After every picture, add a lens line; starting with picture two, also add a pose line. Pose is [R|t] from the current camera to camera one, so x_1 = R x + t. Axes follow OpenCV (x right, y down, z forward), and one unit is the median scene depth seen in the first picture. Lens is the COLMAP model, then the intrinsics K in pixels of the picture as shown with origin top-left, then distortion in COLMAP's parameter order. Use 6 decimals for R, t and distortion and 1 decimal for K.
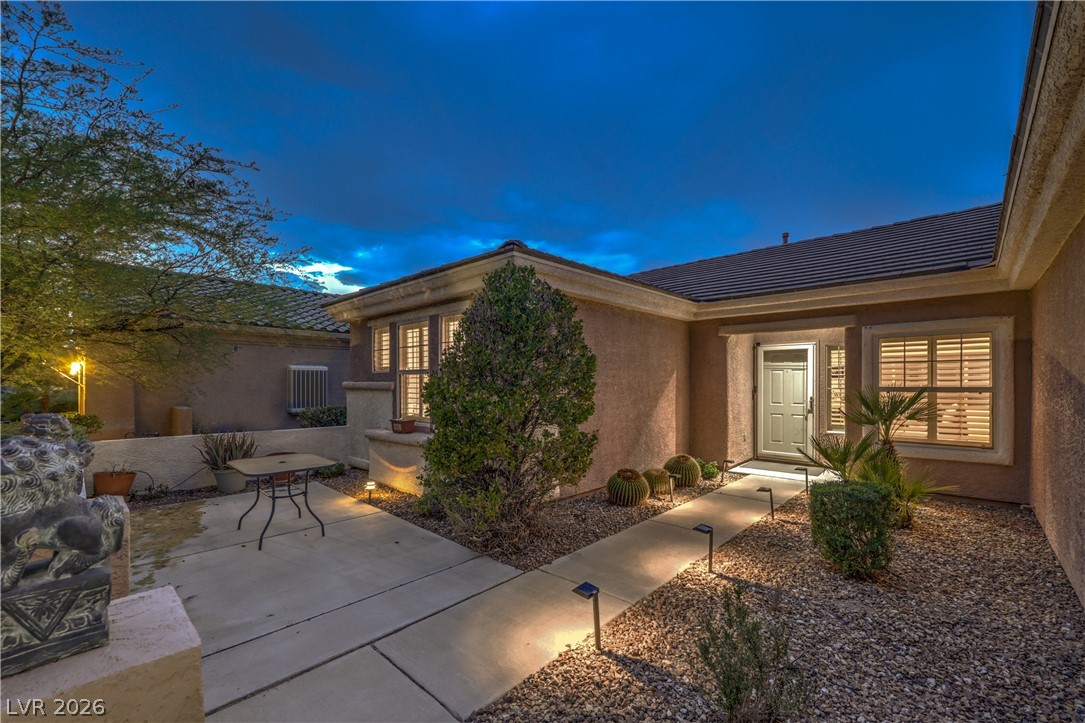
lens RADIAL K [[449.4, 0, 541.6], [0, 449.4, 379.8], [0, 0, 1]] dist [-0.000529, 0.000134]
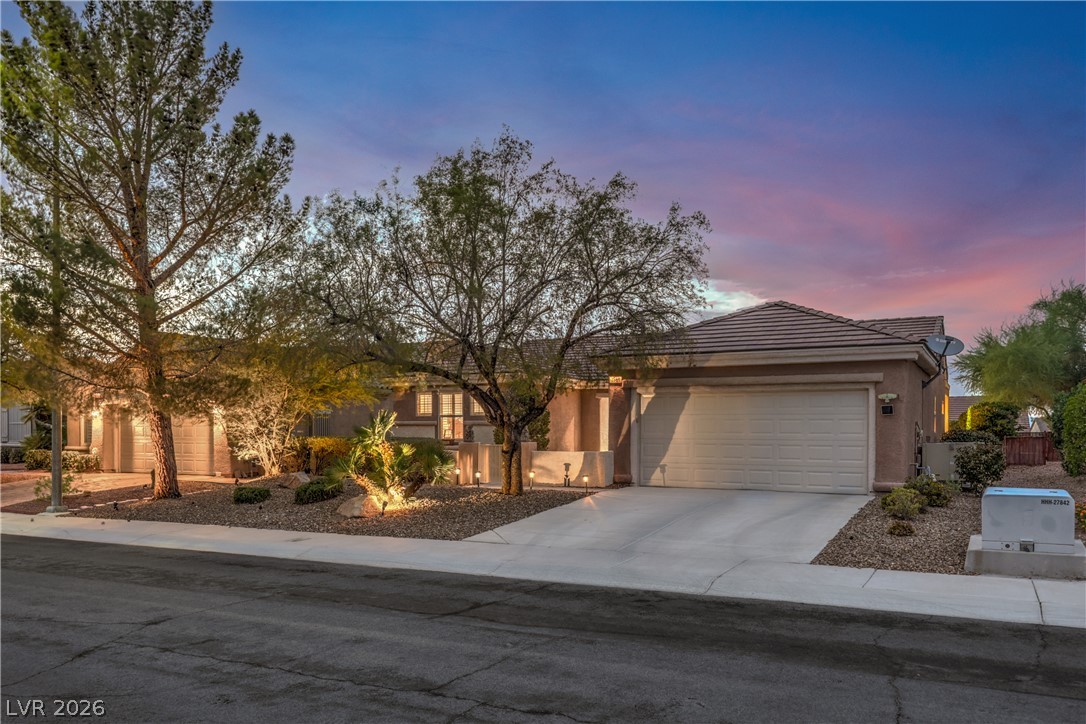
lens RADIAL K [[874.8, 0, 543.0], [0, 874.8, 362.0], [0, 0, 1]] dist [0.002094, 0.001954]
pose [[0.968930, 0.018729, 0.246627, -0.888973], [-0.002500, 0.997819, -0.065955, -0.002350], [-0.247324, 0.063289, 0.966864, -3.032614]]
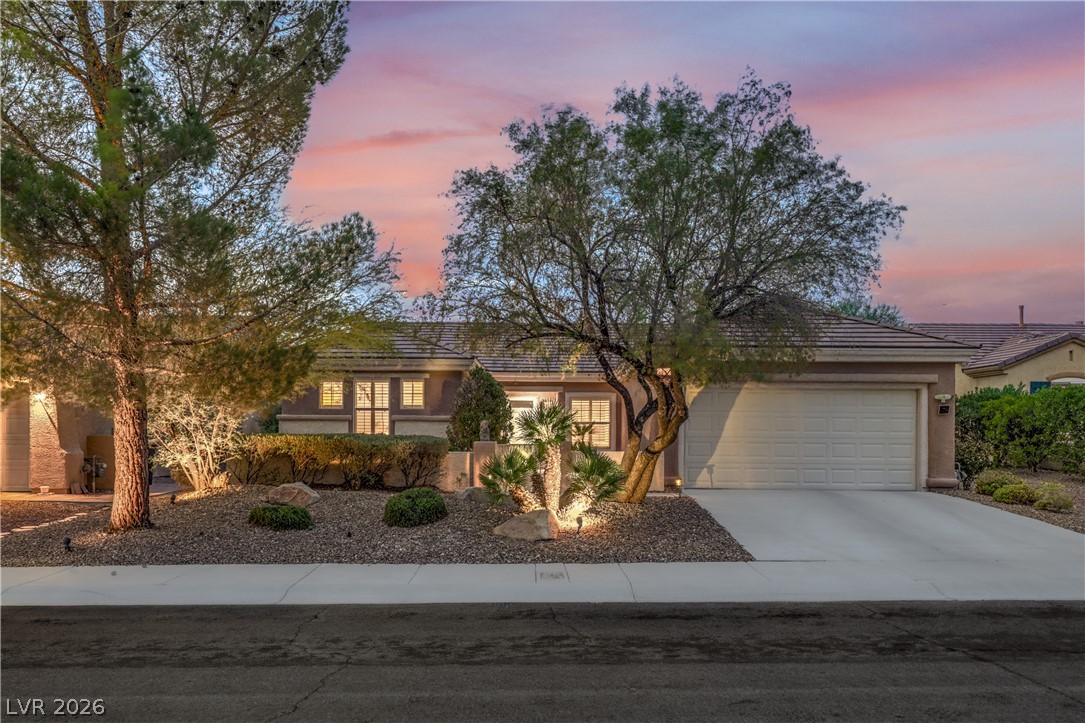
lens RADIAL K [[878.3, 0, 542.5], [0, 878.3, 361.5], [0, 0, 1]] dist [0.000410, -0.001322]
pose [[0.712320, 0.059845, 0.699299, -2.160765], [-0.012953, 0.997309, -0.072154, 0.032344], [-0.701736, 0.042339, 0.711178, -1.774980]]
